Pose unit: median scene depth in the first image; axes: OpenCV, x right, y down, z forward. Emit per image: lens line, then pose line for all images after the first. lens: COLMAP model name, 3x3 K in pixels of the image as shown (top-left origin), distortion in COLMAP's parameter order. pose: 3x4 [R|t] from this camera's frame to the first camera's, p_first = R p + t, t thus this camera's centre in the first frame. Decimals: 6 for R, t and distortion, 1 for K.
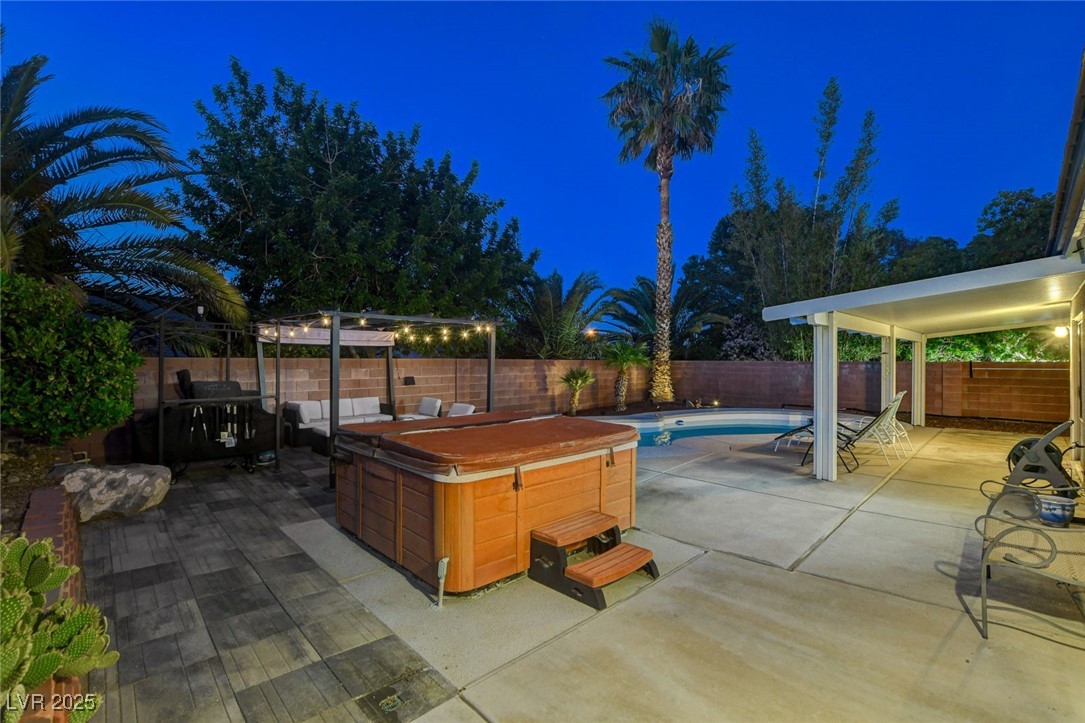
lens RADIAL K [[484.0, 0, 548.4], [0, 484.0, 362.0], [0, 0, 1]] dist [-0.027175, 0.002295]
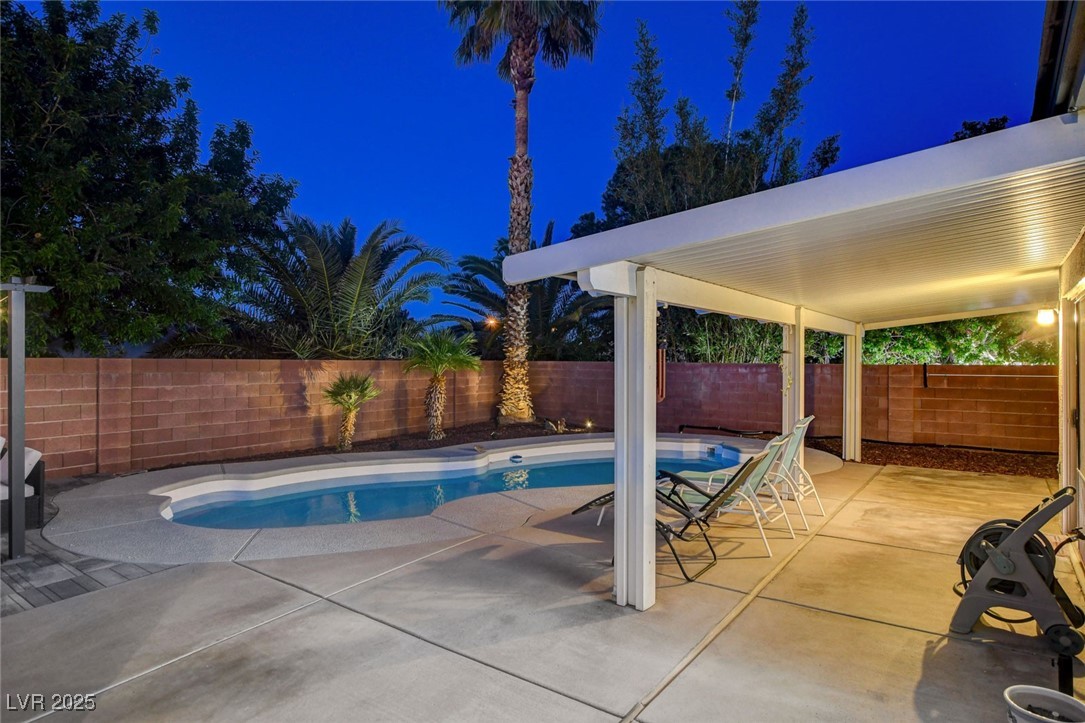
lens RADIAL K [[632.9, 0, 548.1], [0, 632.9, 360.4], [0, 0, 1]] dist [-0.010640, 0.002370]
pose [[0.985471, 0.002342, 0.169826, 0.162177], [-0.002206, 0.999997, -0.000987, -0.003819], [-0.169828, 0.000598, 0.985473, 0.156539]]
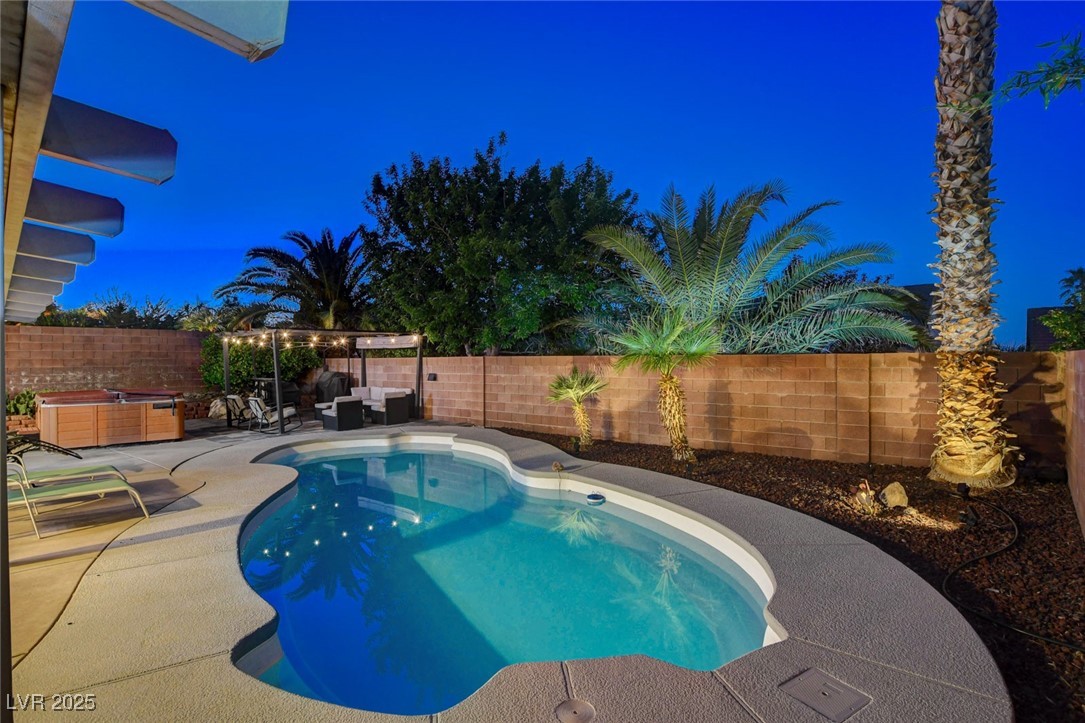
lens RADIAL K [[533.1, 0, 540.9], [0, 533.1, 360.9], [0, 0, 1]] dist [-0.023219, 0.001018]
pose [[0.047201, -0.000909, -0.998885, 0.710138], [0.003328, 0.999994, -0.000753, 0.002772], [0.998880, -0.003289, 0.047204, 0.884990]]
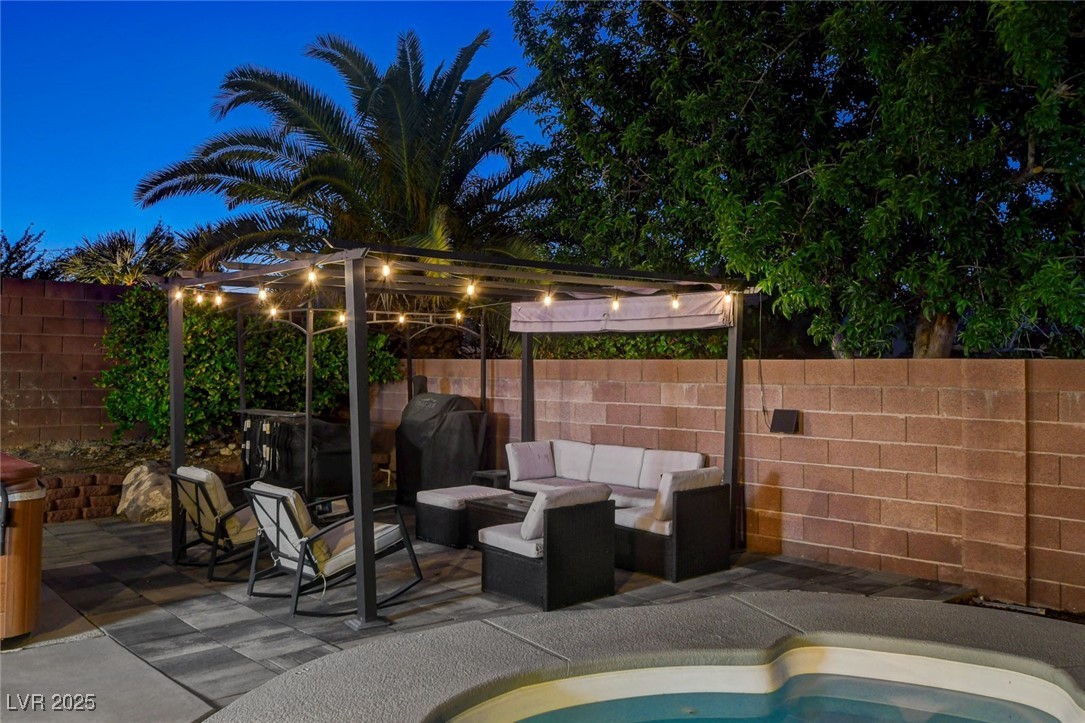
lens RADIAL K [[924.9, 0, 541.5], [0, 924.9, 343.4], [0, 0, 1]] dist [0.007388, 0.028960]
pose [[-0.081757, -0.030435, -0.996187, 0.304223], [-0.014172, 0.999468, -0.029372, 0.003200], [0.996552, 0.011716, -0.082145, 0.648894]]
